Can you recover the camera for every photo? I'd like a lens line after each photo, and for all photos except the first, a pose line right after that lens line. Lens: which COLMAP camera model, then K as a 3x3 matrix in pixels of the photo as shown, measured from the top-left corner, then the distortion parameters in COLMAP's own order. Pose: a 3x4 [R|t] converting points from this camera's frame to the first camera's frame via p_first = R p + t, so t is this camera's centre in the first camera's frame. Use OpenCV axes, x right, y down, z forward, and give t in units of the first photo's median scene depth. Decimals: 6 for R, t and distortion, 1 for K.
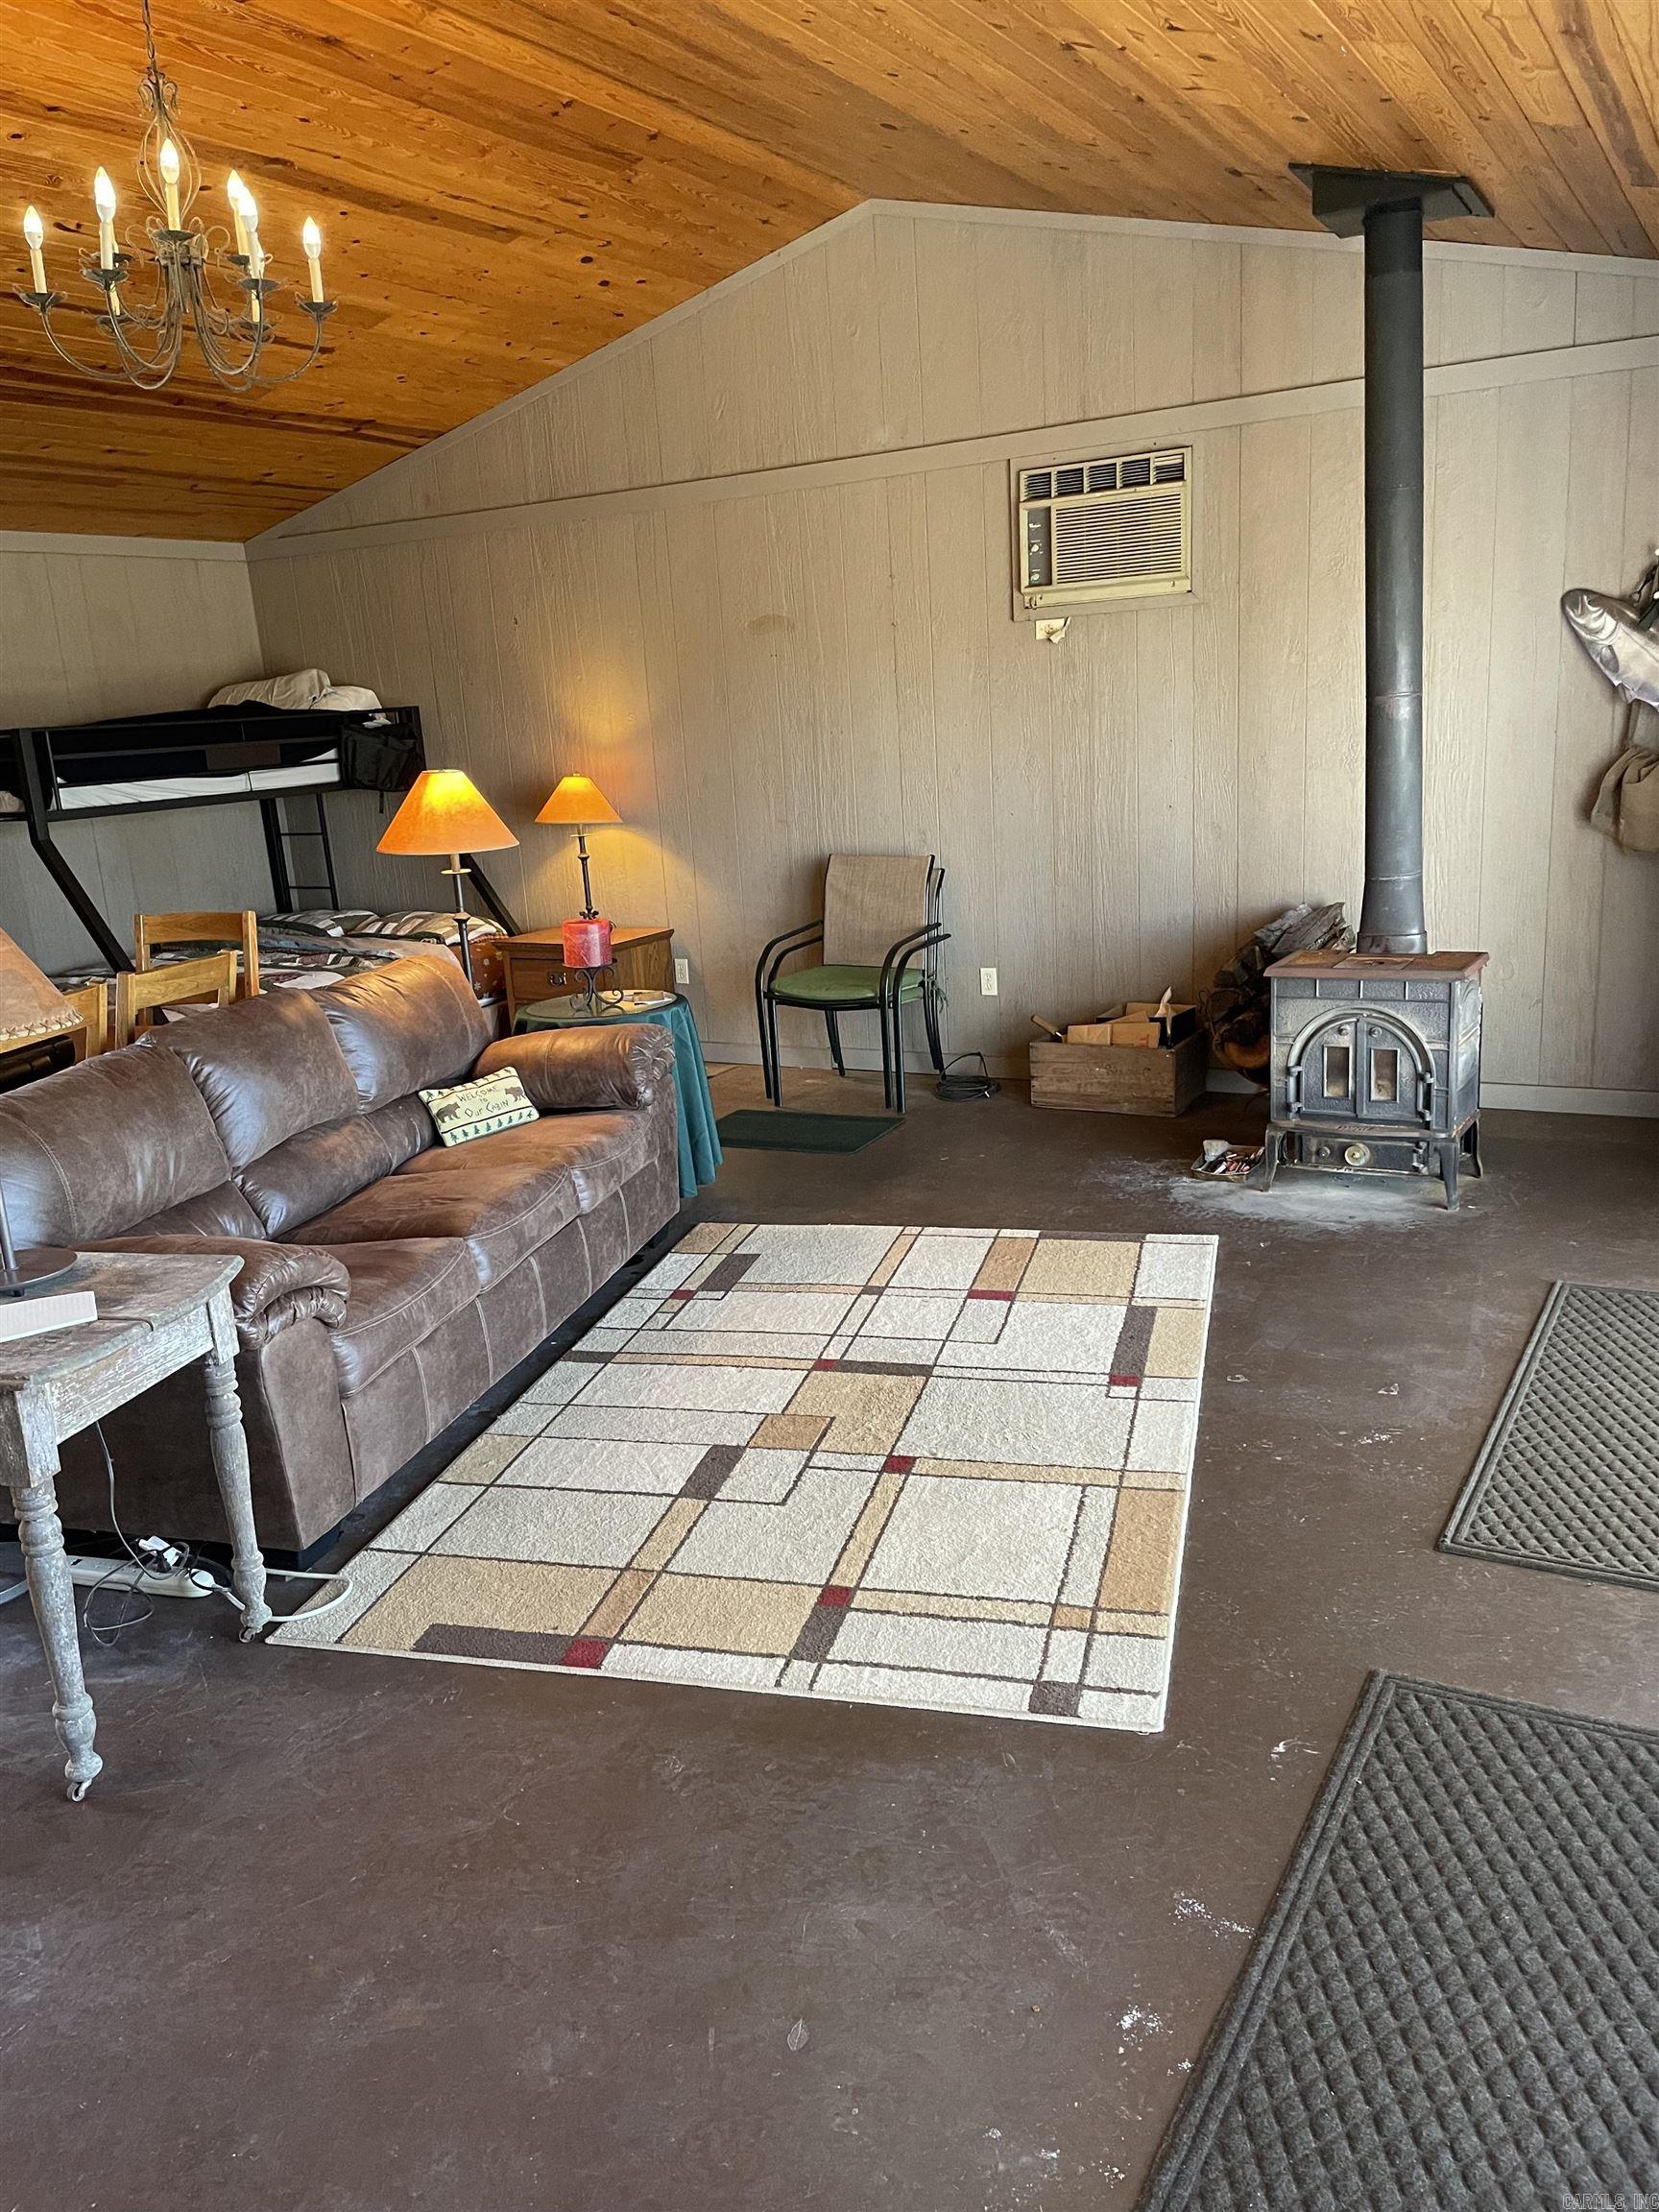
lens RADIAL K [[1668.9, 0, 827.7], [0, 1668.9, 1117.5], [0, 0, 1]] dist [0.111560, -0.141370]
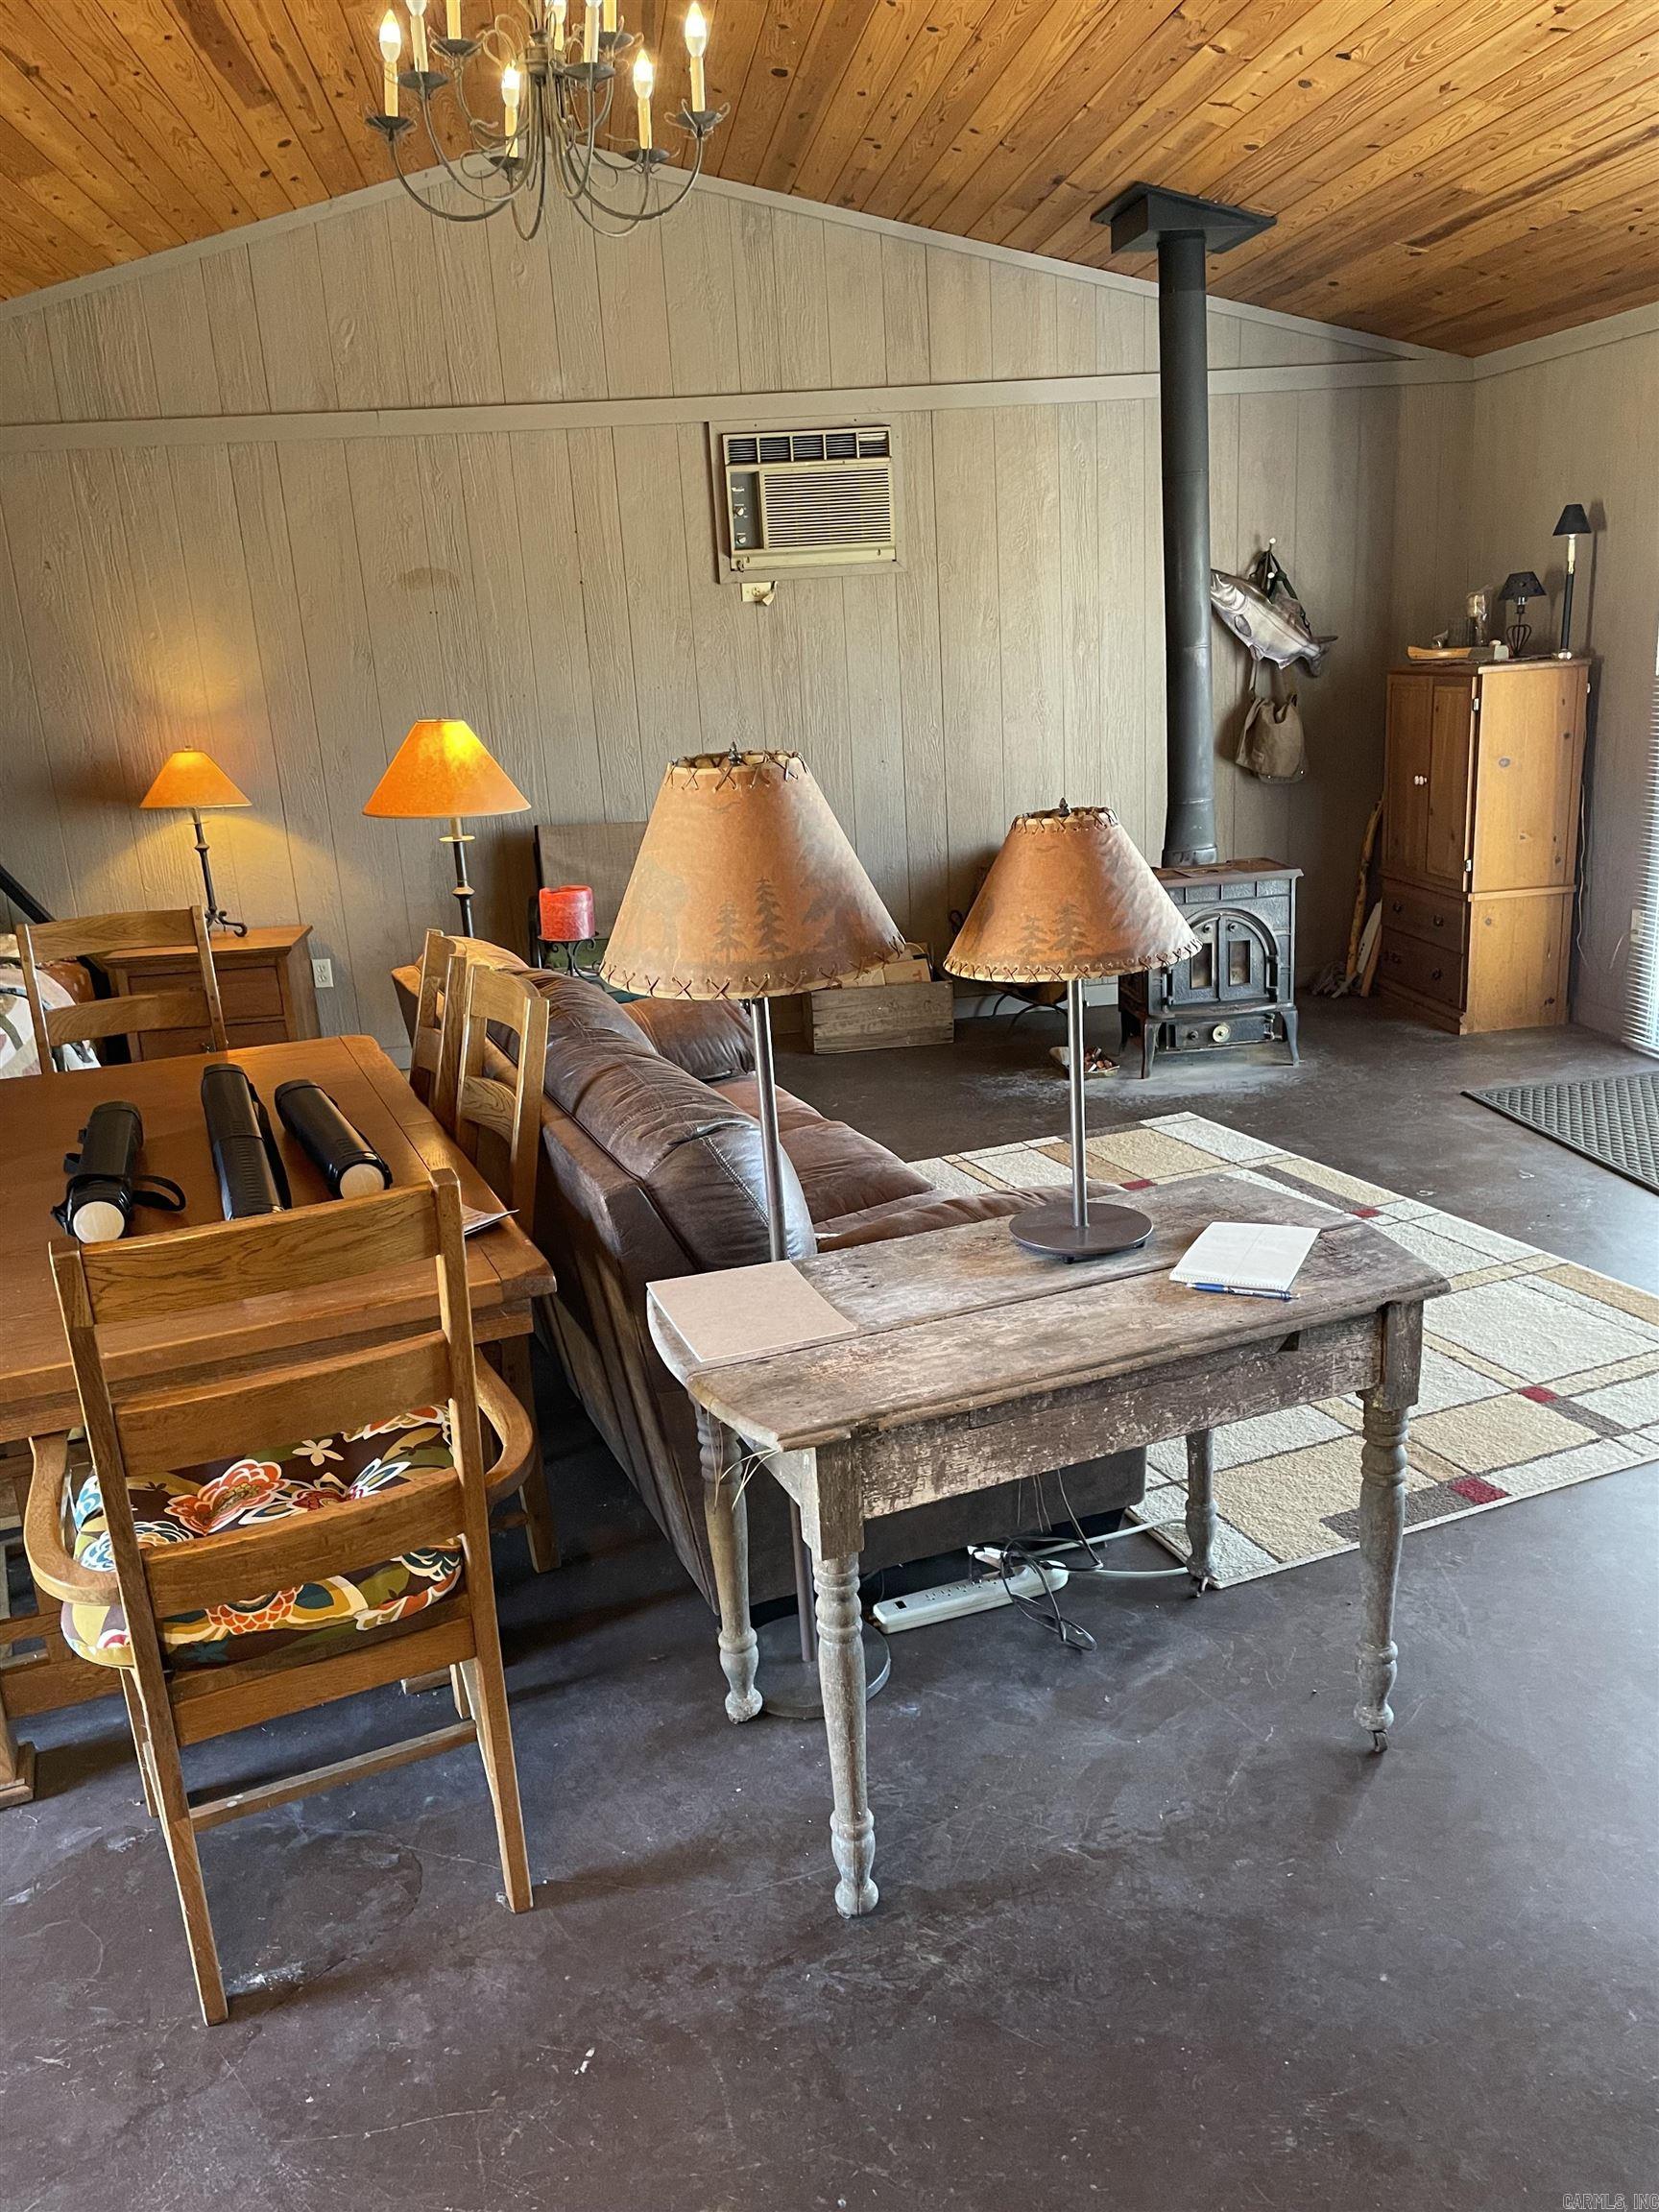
lens RADIAL K [[1669.9, 0, 827.6], [0, 1669.9, 1105.4], [0, 0, 1]] dist [0.111984, -0.141833]
pose [[0.789832, -0.149255, 0.594885, -0.564222], [0.159873, 0.986508, 0.035248, -0.012291], [-0.592120, 0.067266, 0.803038, 0.196753]]
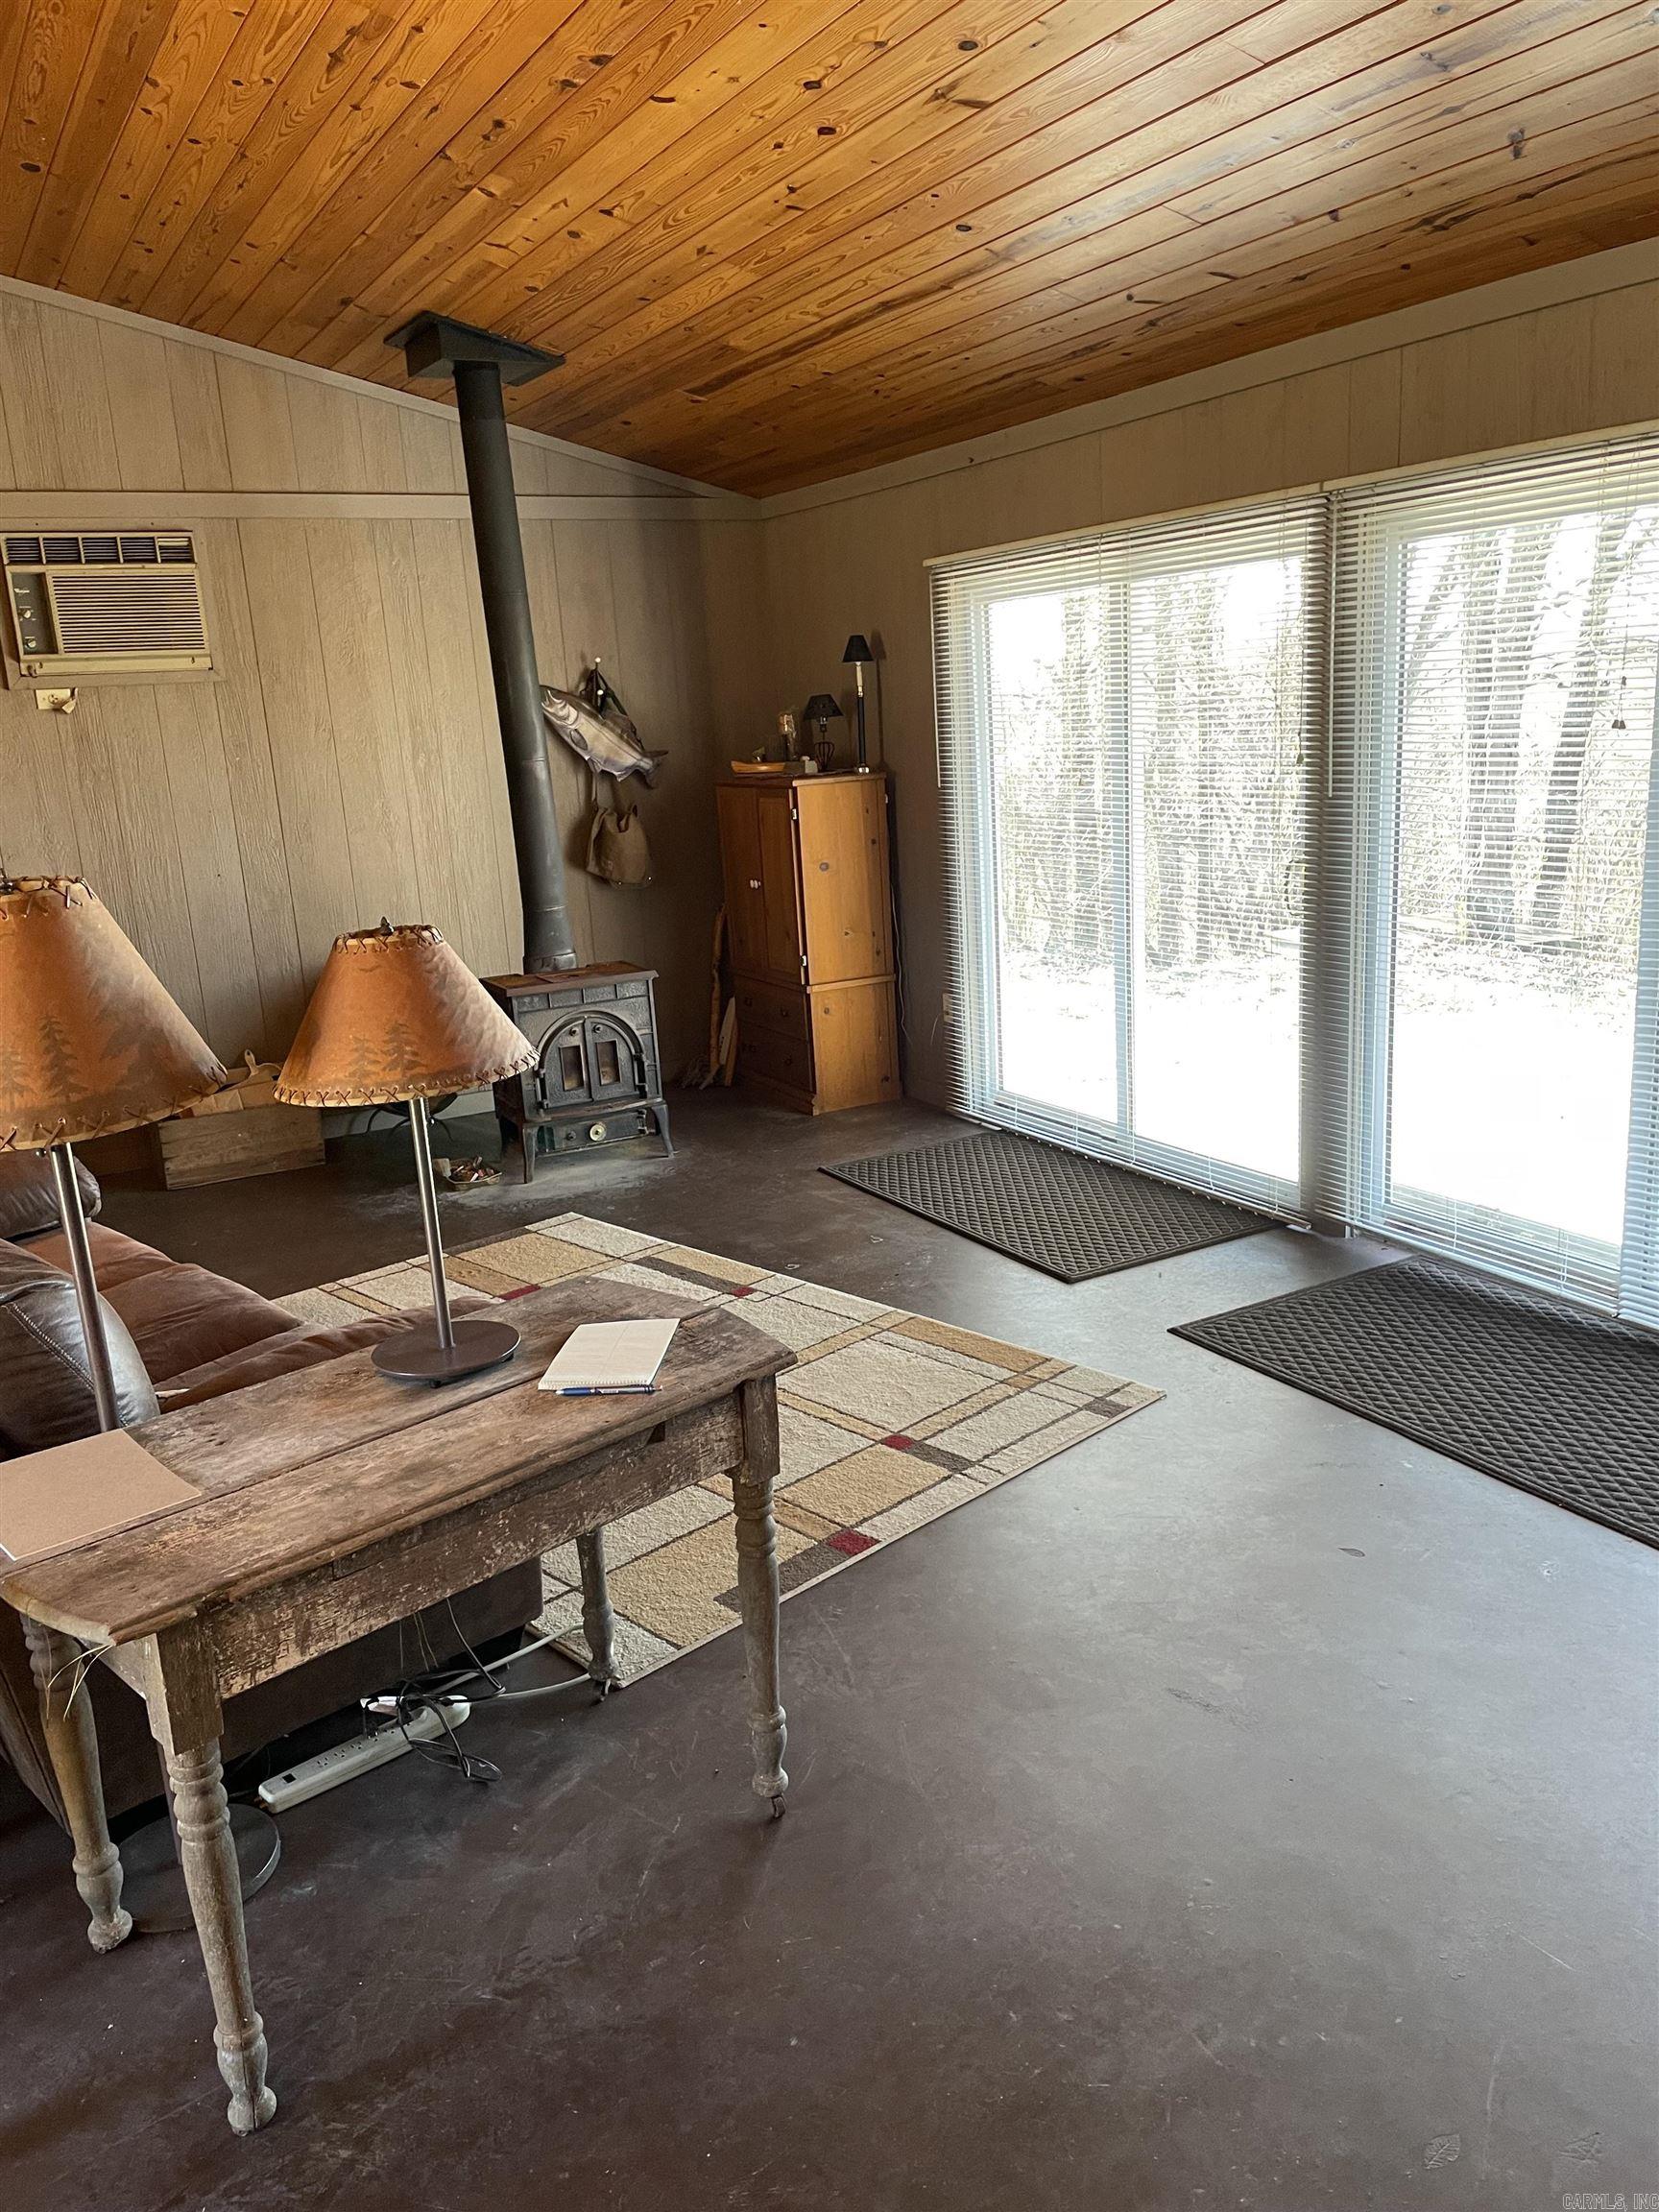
lens RADIAL K [[1668.9, 0, 827.7], [0, 1668.9, 1117.5], [0, 0, 1]] dist [0.111560, -0.141370]
pose [[0.518382, -0.171894, 0.837695, -0.556267], [0.234862, 0.970538, 0.053816, -0.012501], [-0.822265, 0.168845, 0.543481, 0.186954]]
